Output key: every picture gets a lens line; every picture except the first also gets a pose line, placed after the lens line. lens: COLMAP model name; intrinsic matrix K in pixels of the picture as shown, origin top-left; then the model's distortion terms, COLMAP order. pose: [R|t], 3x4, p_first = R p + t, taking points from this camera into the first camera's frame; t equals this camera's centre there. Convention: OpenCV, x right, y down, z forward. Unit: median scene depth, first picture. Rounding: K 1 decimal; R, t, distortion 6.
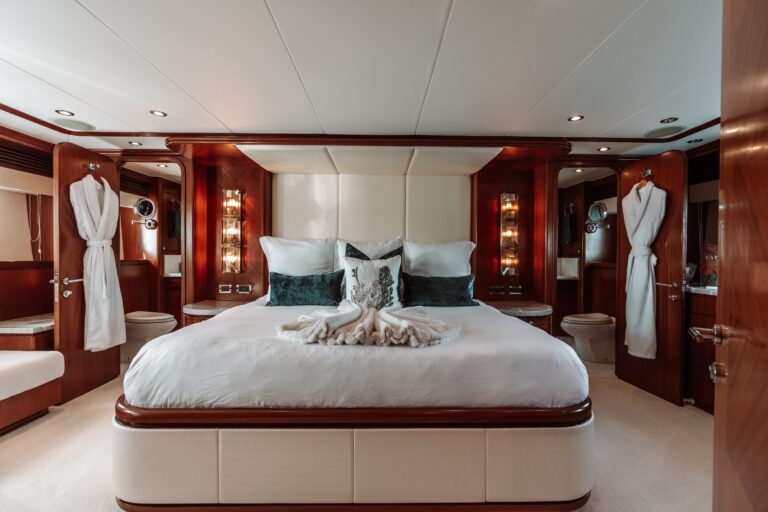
lens RADIAL K [[347.8, 0, 386.9], [0, 347.8, 253.6], [0, 0, 1]] dist [-0.005520, -0.000188]
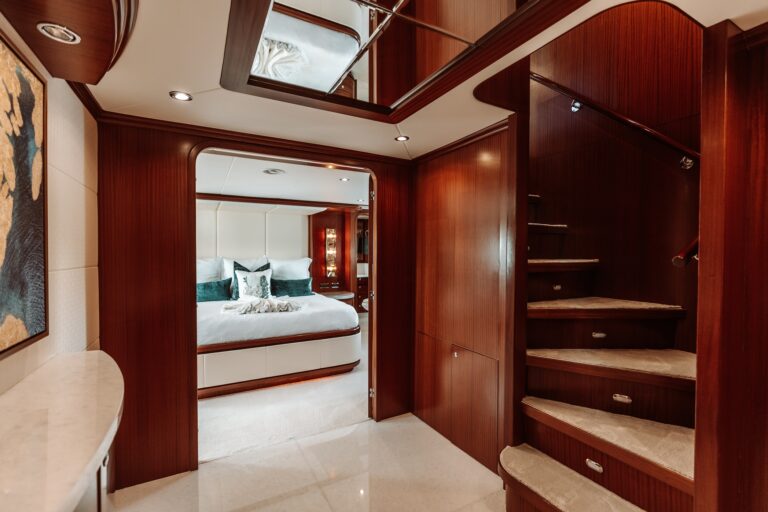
lens RADIAL K [[347.8, 0, 387.9], [0, 347.8, 254.7], [0, 0, 1]] dist [-0.005520, -0.000188]
pose [[0.884532, -0.009733, 0.466378, -0.229610], [0.005099, 0.999924, 0.011198, -0.074490], [-0.466452, -0.007527, 0.884515, -0.741865]]
